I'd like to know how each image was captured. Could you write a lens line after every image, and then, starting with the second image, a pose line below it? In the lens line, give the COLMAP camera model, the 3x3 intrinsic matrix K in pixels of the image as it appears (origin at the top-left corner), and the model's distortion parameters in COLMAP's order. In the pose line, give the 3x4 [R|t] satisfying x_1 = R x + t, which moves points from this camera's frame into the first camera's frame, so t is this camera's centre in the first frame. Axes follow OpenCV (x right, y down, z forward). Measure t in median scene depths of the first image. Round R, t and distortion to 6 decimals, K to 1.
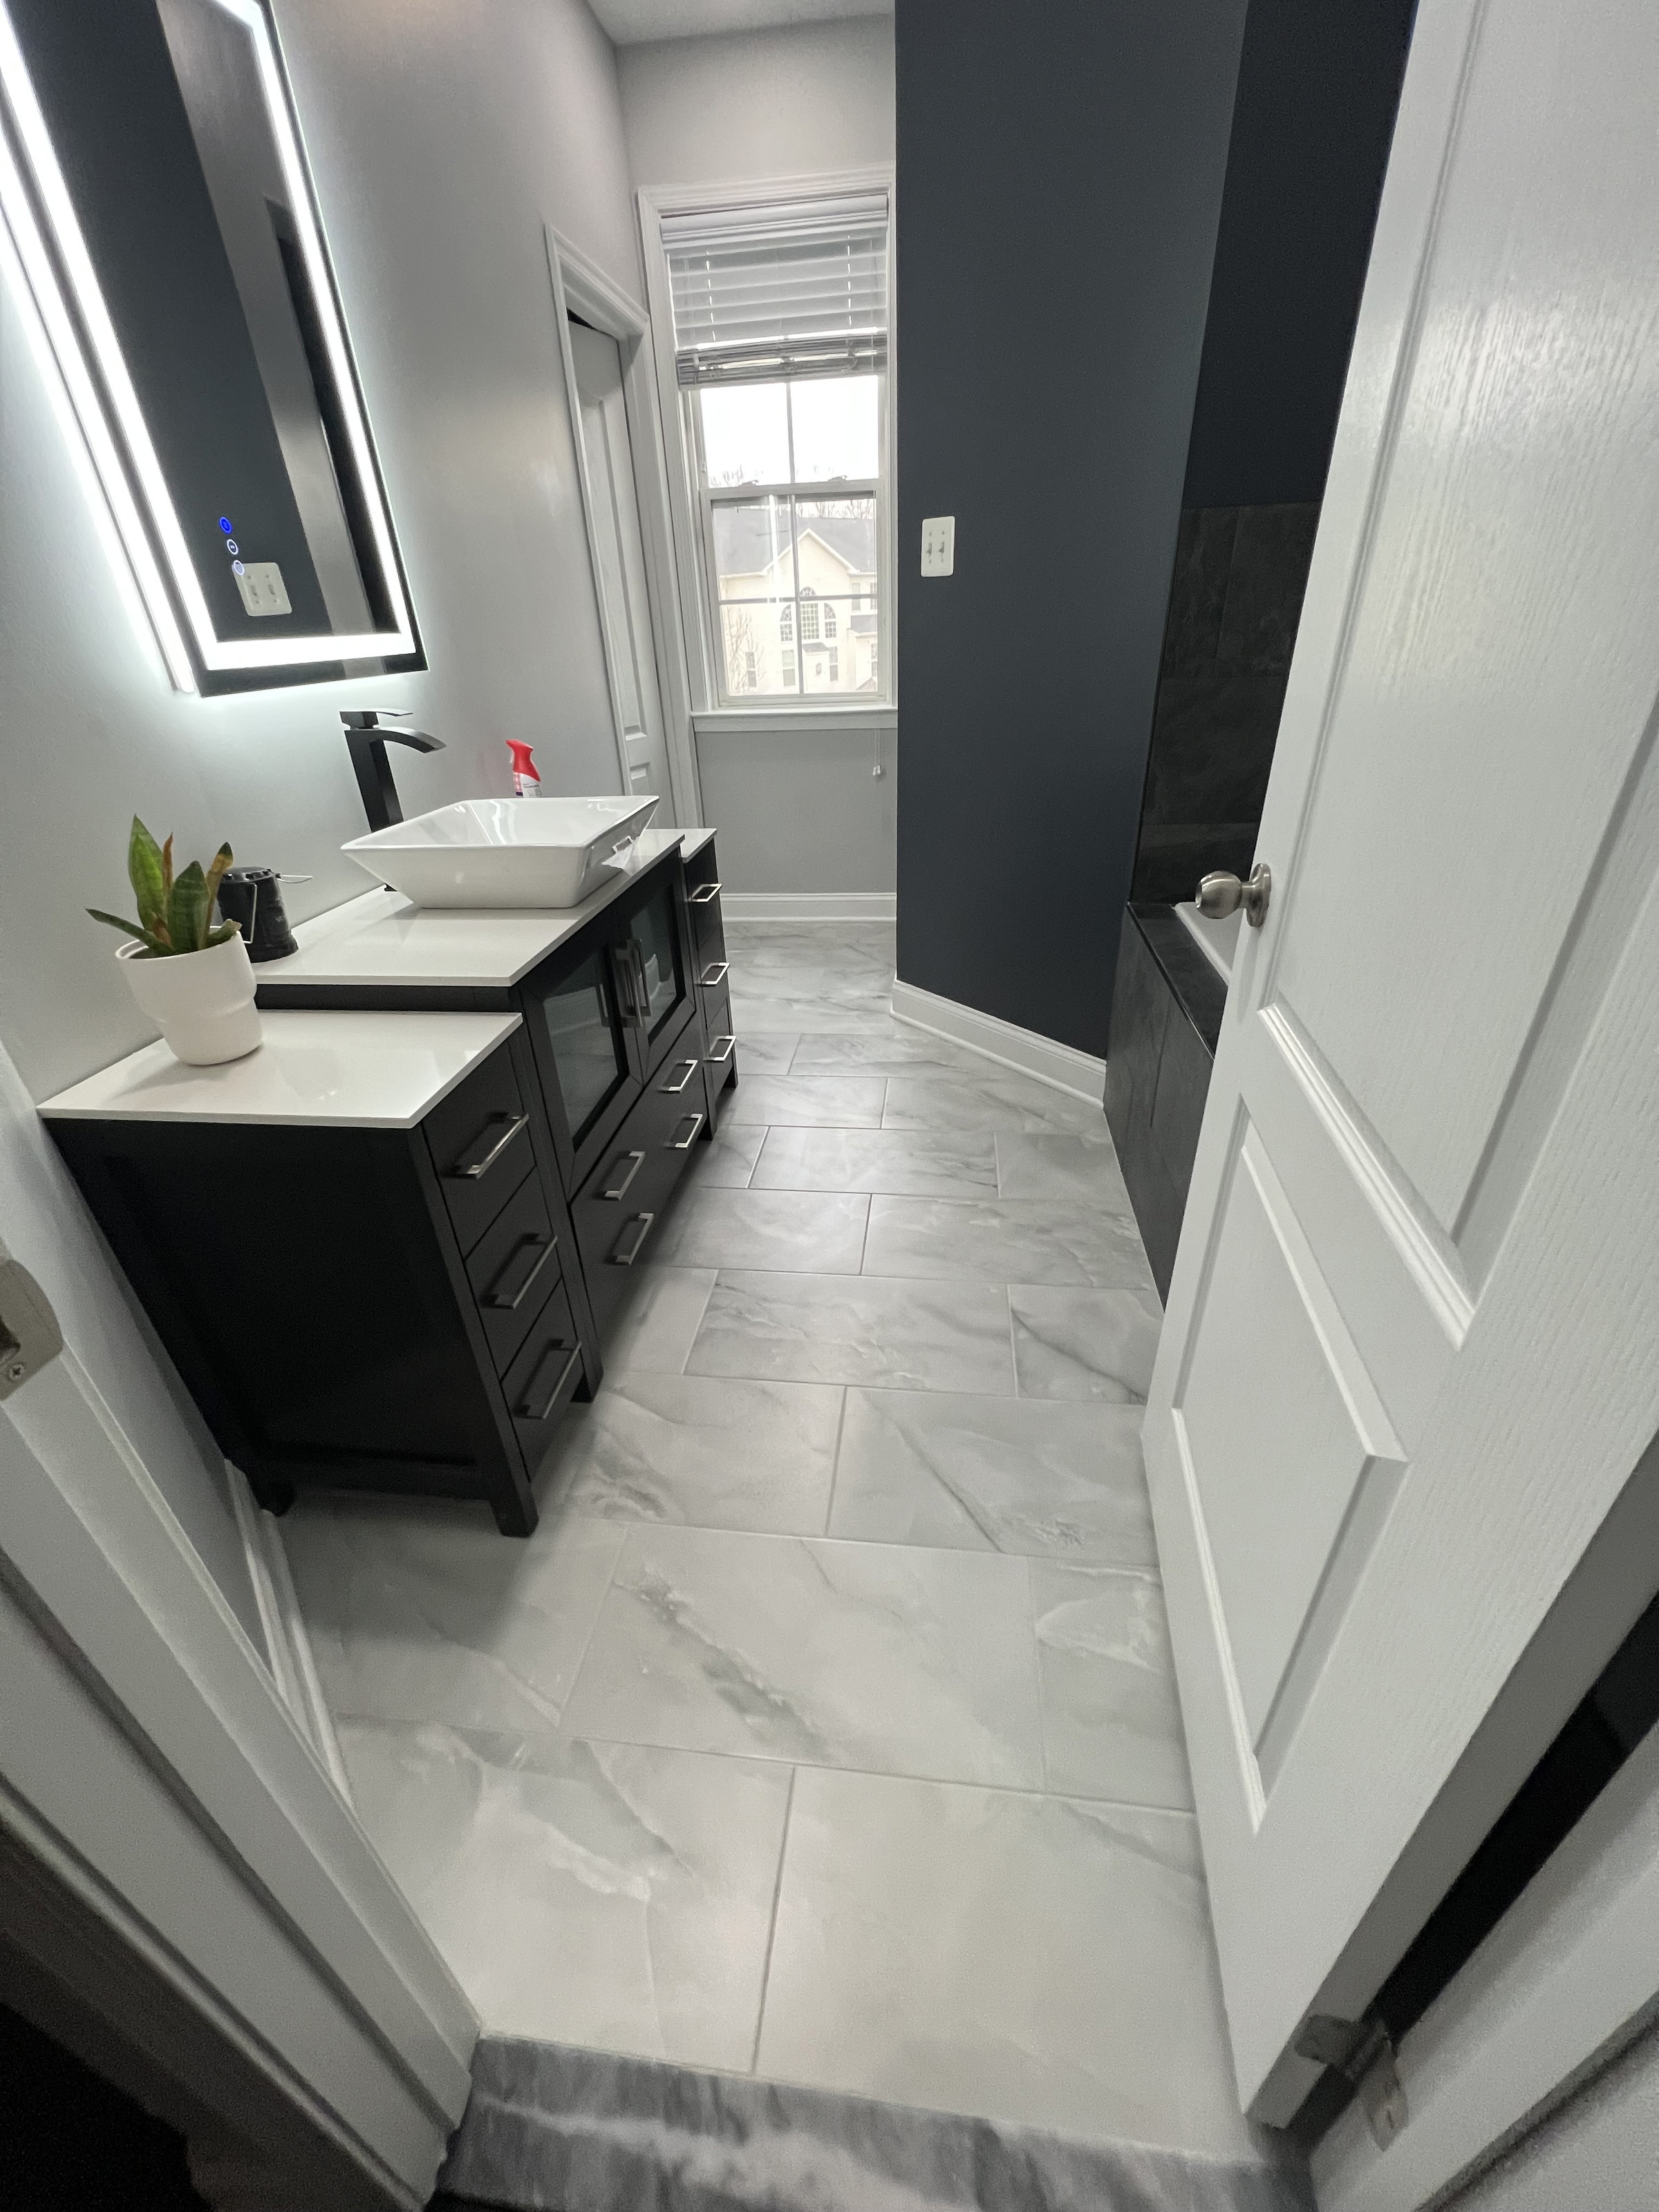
lens RADIAL K [[883.0, 0, 822.7], [0, 883.0, 1107.6], [0, 0, 1]] dist [-0.001020, -0.000097]
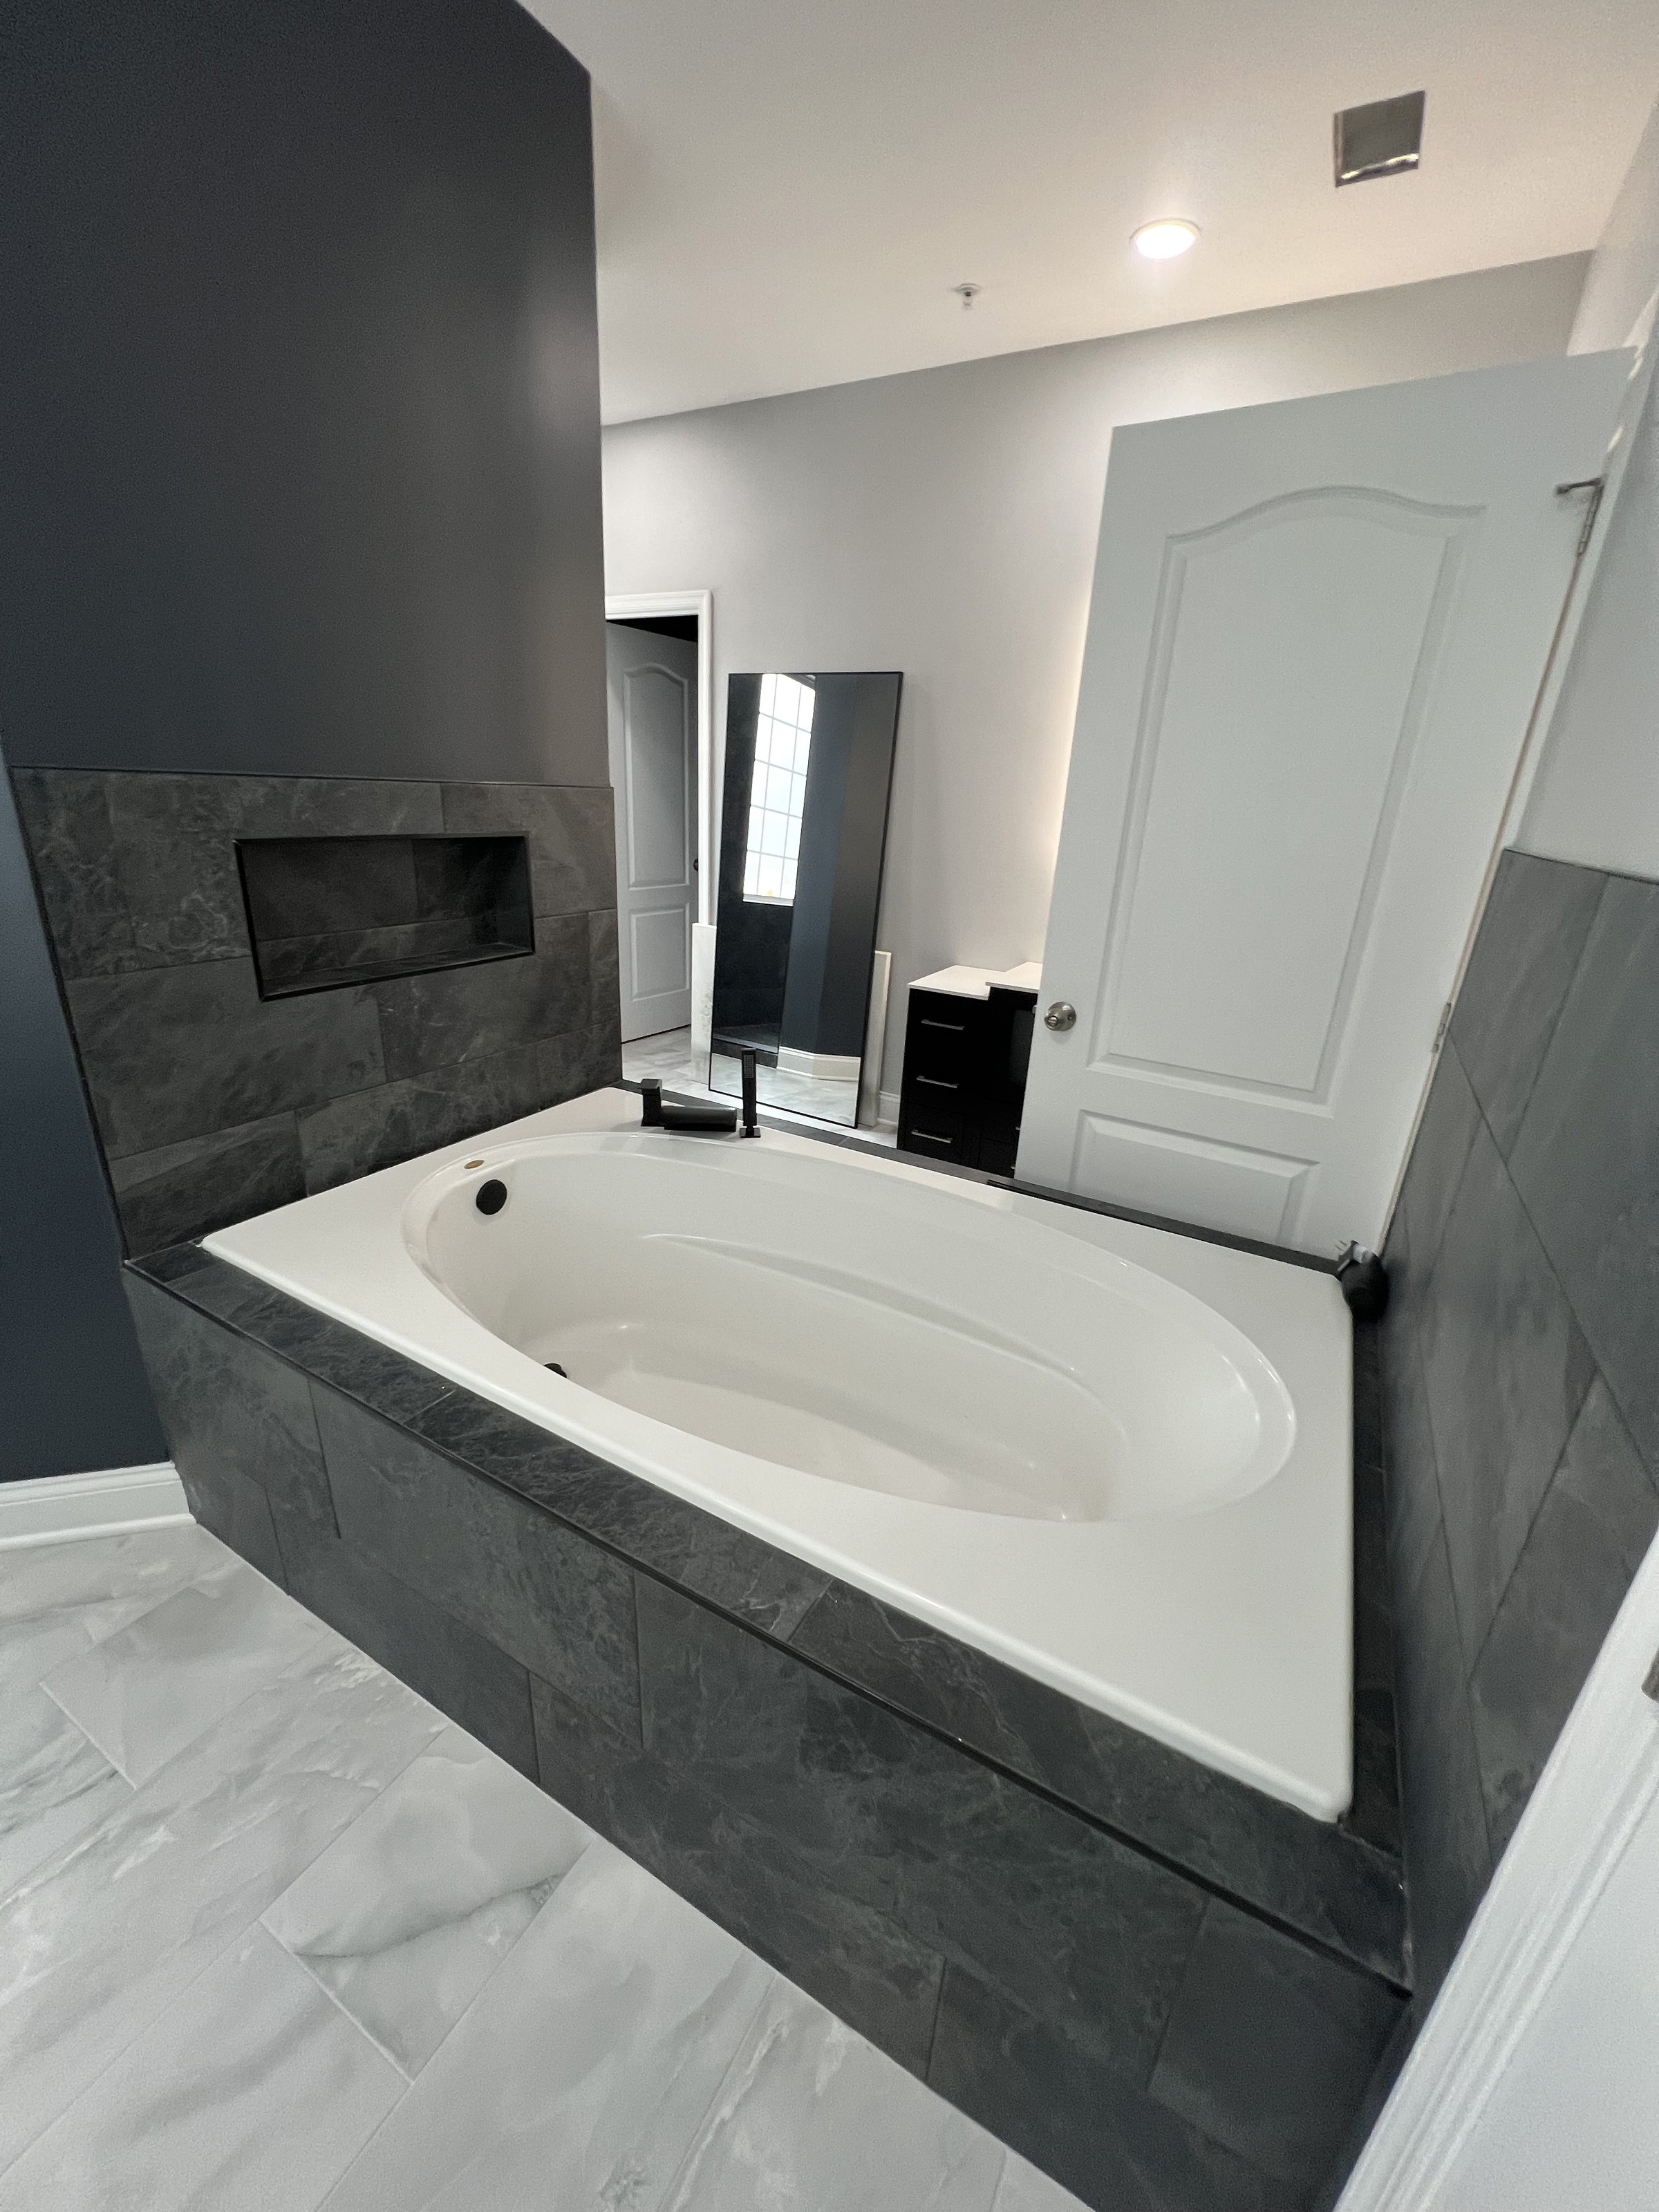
lens RADIAL K [[883.0, 0, 825.1], [0, 883.0, 1106.5], [0, 0, 1]] dist [-0.001020, -0.000097]
pose [[0.377588, -0.258676, 0.889108, -0.040385], [0.398402, 0.912153, 0.096187, -0.200727], [-0.835885, 0.317904, 0.447475, 0.185415]]
